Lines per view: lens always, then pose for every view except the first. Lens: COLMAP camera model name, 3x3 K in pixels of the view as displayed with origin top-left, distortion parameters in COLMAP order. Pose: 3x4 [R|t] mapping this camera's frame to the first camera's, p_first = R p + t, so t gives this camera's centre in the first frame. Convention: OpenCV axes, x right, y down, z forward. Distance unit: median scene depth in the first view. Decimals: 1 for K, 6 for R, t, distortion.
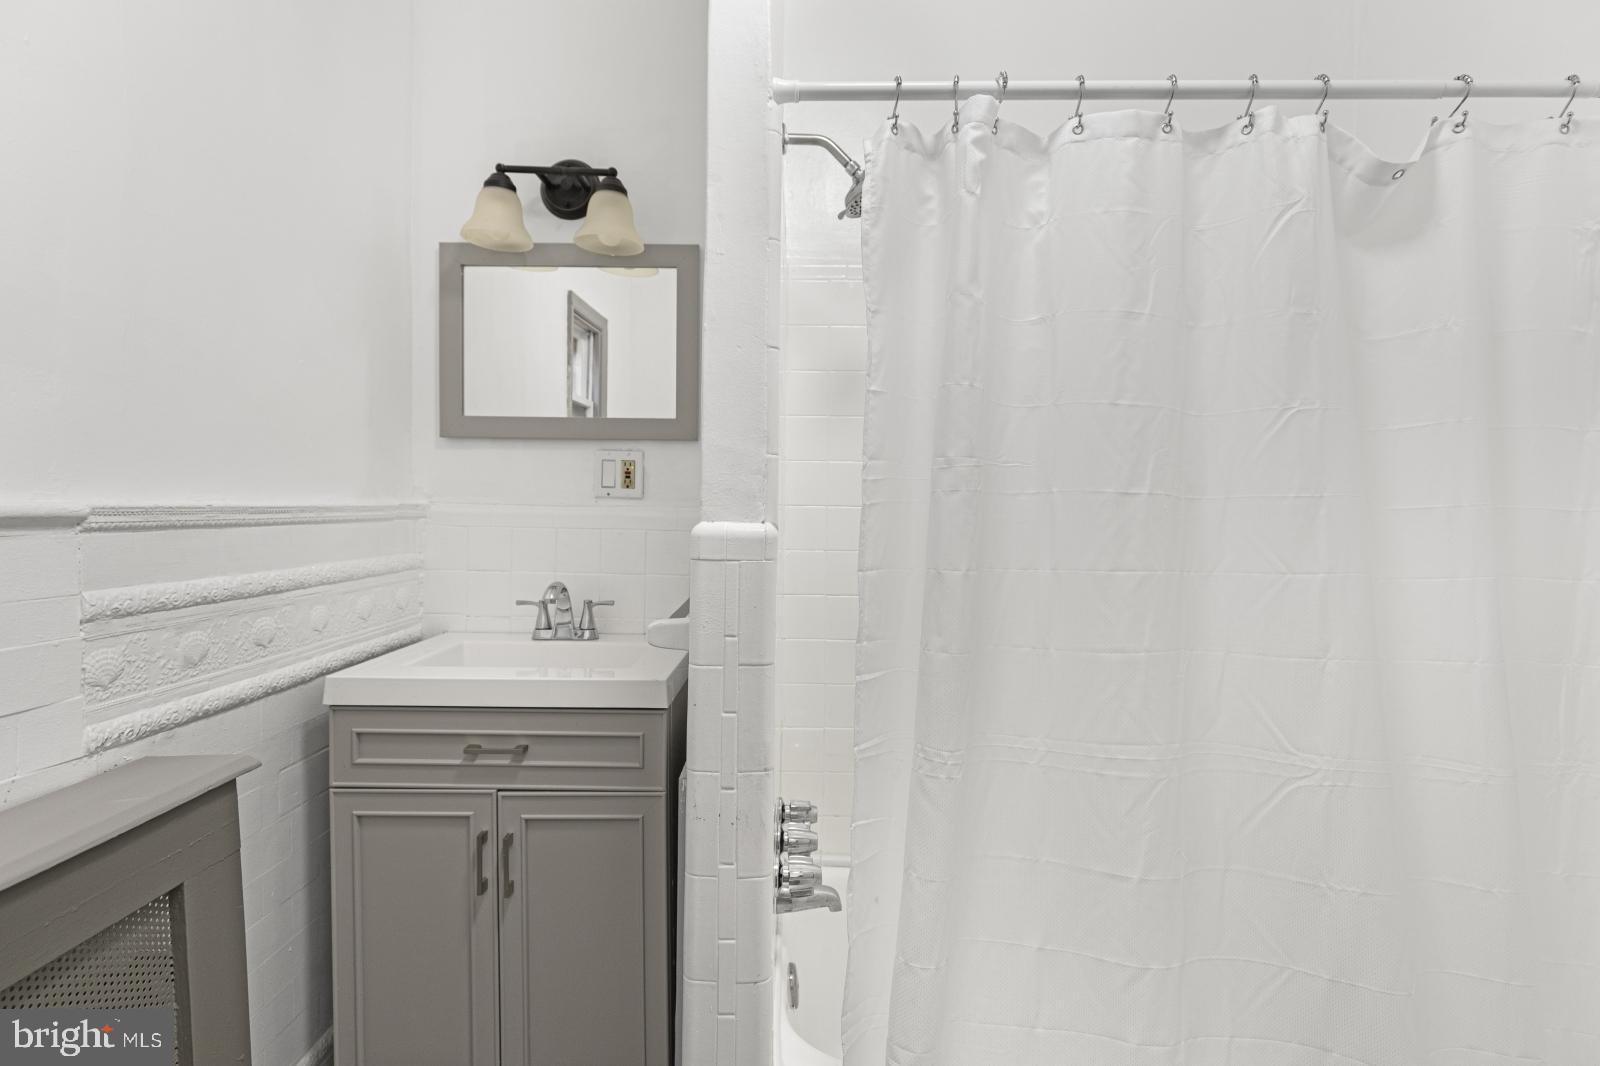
lens RADIAL K [[774.6, 0, 800.0], [0, 774.6, 533.0], [0, 0, 1]] dist [-0.008776, -0.000106]
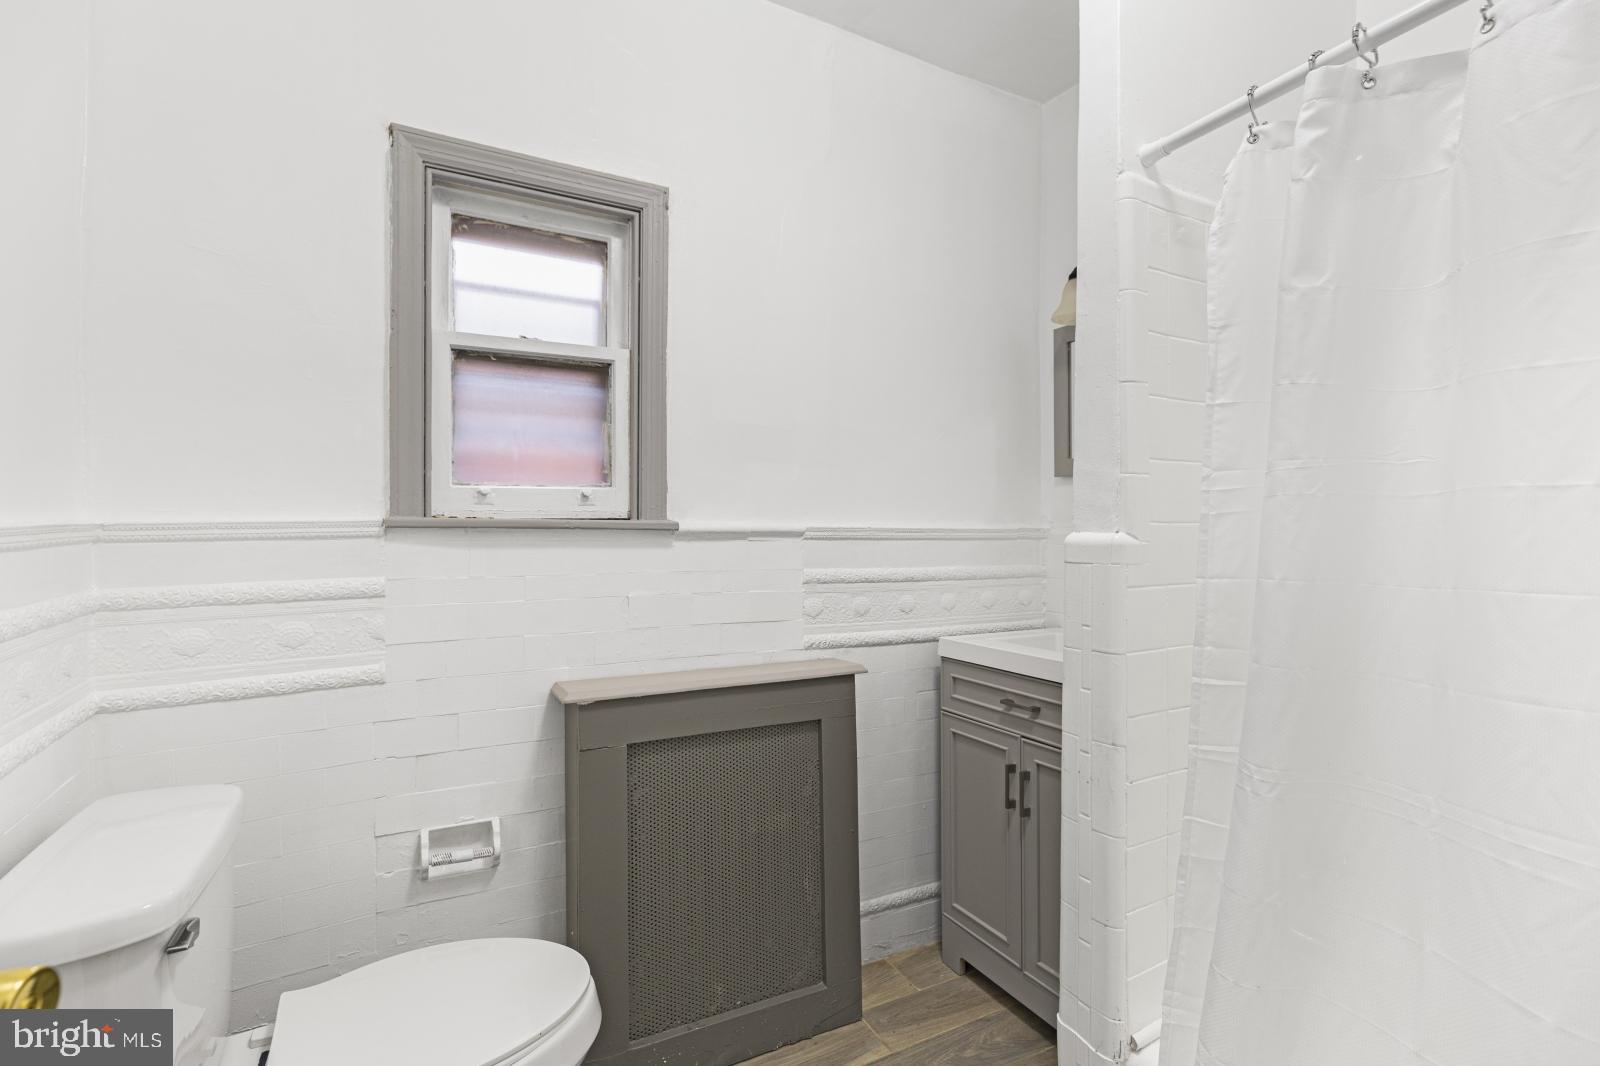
lens RADIAL K [[738.5, 0, 801.9], [0, 738.5, 550.1], [0, 0, 1]] dist [0.002285, 0.000338]
pose [[0.474307, 0.009027, -0.880313, 0.691954], [-0.031369, 0.999486, -0.006652, 0.034576], [0.879801, 0.030770, 0.474346, 0.048828]]
